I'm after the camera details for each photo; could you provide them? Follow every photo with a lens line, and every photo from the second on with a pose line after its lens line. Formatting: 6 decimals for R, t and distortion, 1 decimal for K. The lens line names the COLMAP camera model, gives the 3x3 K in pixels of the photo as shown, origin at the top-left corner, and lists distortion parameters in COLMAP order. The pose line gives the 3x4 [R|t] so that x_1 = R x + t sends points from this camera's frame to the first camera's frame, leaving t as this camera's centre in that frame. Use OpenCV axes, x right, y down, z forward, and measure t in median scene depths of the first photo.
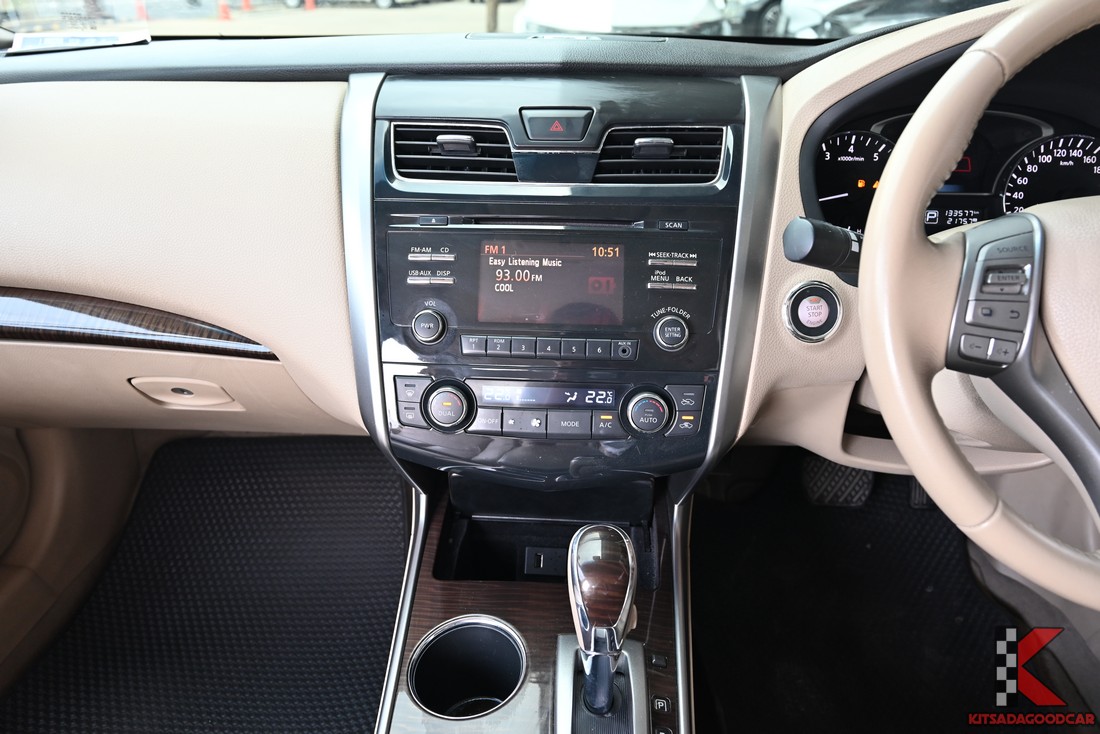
lens RADIAL K [[740.2, 0, 550.0], [0, 740.2, 367.0], [0, 0, 1]] dist [0.004310, -0.002434]
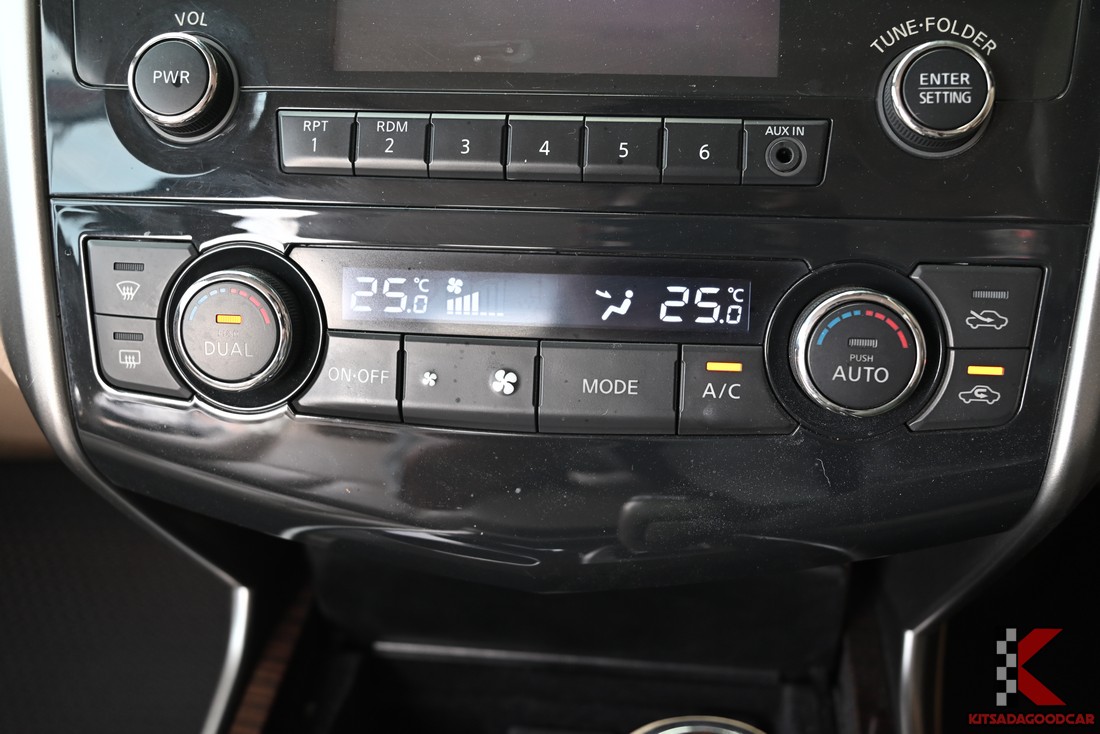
lens RADIAL K [[1178.1, 0, 550.0], [0, 1178.1, 367.0], [0, 0, 1]] dist [-0.005795, 0.003238]
pose [[0.997880, 0.010712, -0.064194, 0.033600], [-0.010949, 0.999934, -0.003341, 0.069577], [0.064154, 0.004037, 0.997932, 0.484207]]
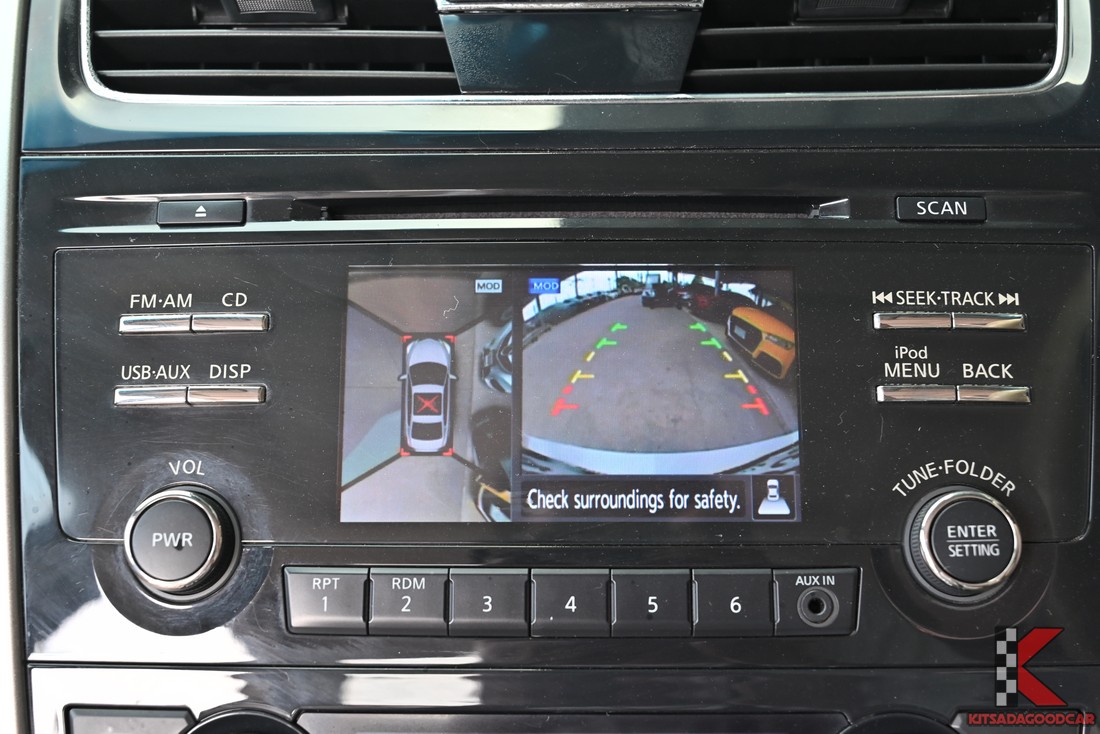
lens RADIAL K [[1378.3, 0, 550.0], [0, 1378.3, 367.0], [0, 0, 1]] dist [-0.001806, -0.026171]
pose [[0.999331, -0.023666, 0.027894, -0.023327], [0.027752, 0.987271, -0.156609, -0.032131], [-0.023832, 0.157279, 0.987267, 0.411553]]
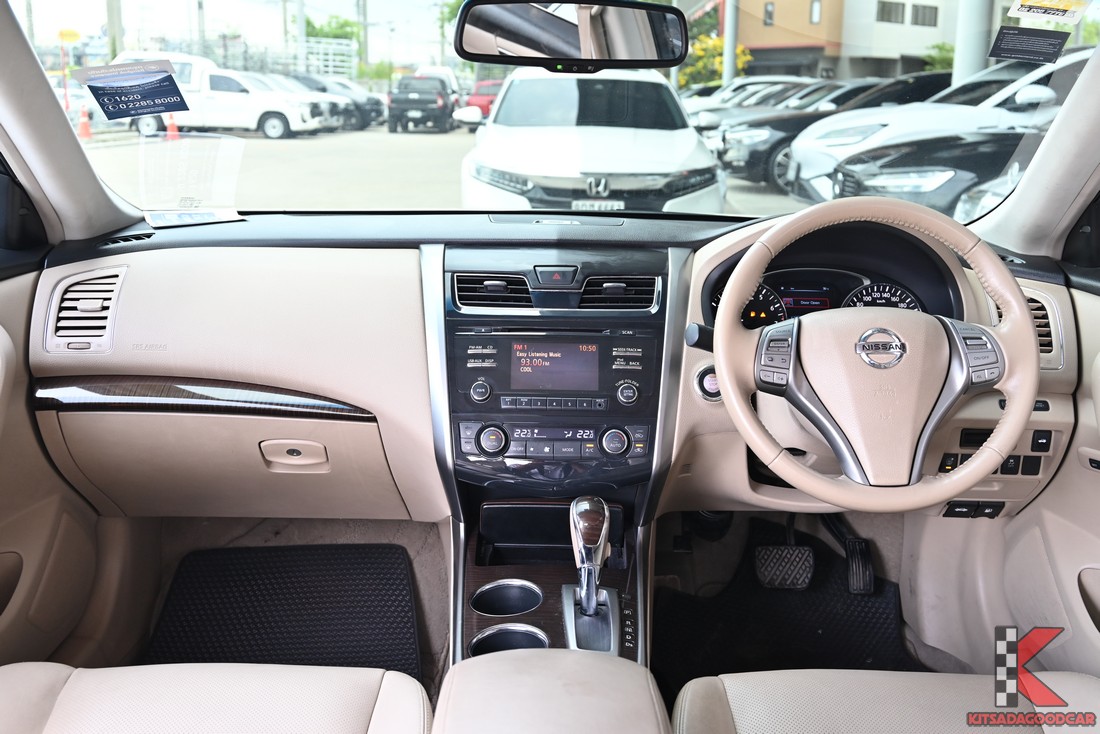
lens RADIAL K [[1075.9, 0, 570.8], [0, 1075.9, 371.5], [0, 0, 1]] dist [0.015872, 0.013174]
pose [[0.997759, -0.001531, 0.066886, -0.122748], [0.017368, 0.971391, -0.236848, 0.464438], [-0.064610, 0.237479, 0.969242, -1.319110]]
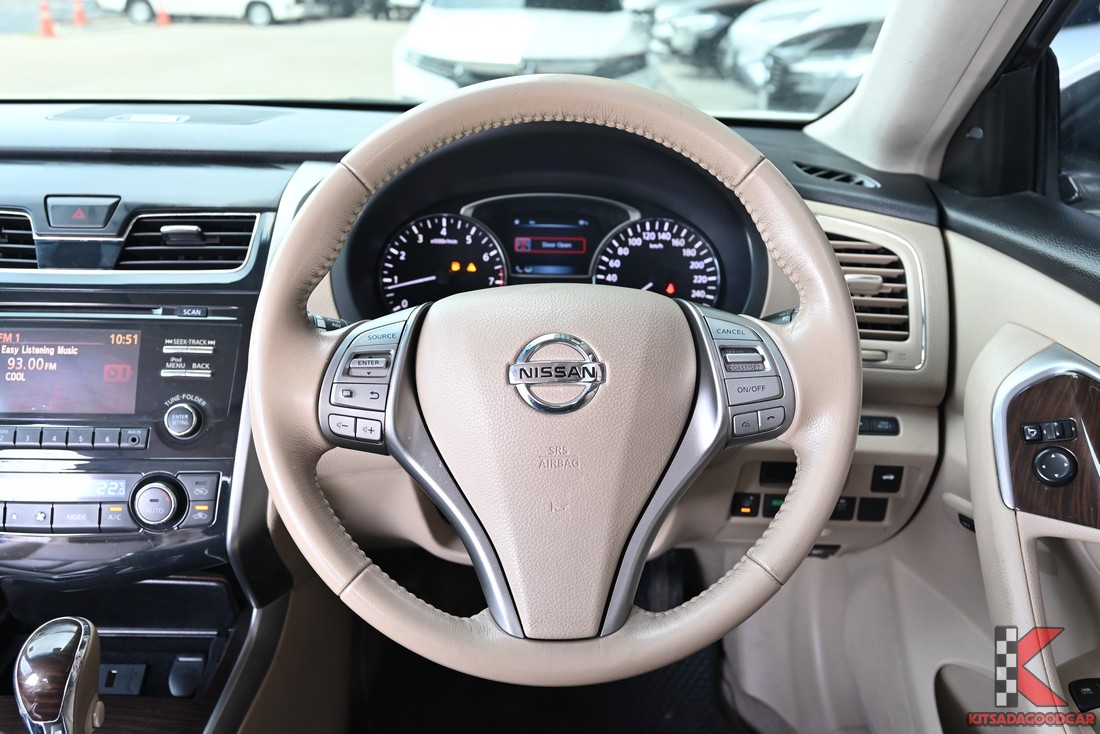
lens RADIAL K [[970.1, 0, 550.0], [0, 970.1, 367.0], [0, 0, 1]] dist [0.007914, -0.002556]
pose [[0.997274, -0.010846, 0.072991, 0.542255], [0.019217, 0.993182, -0.114981, 0.039898], [-0.071246, 0.116070, 0.990682, -0.310315]]
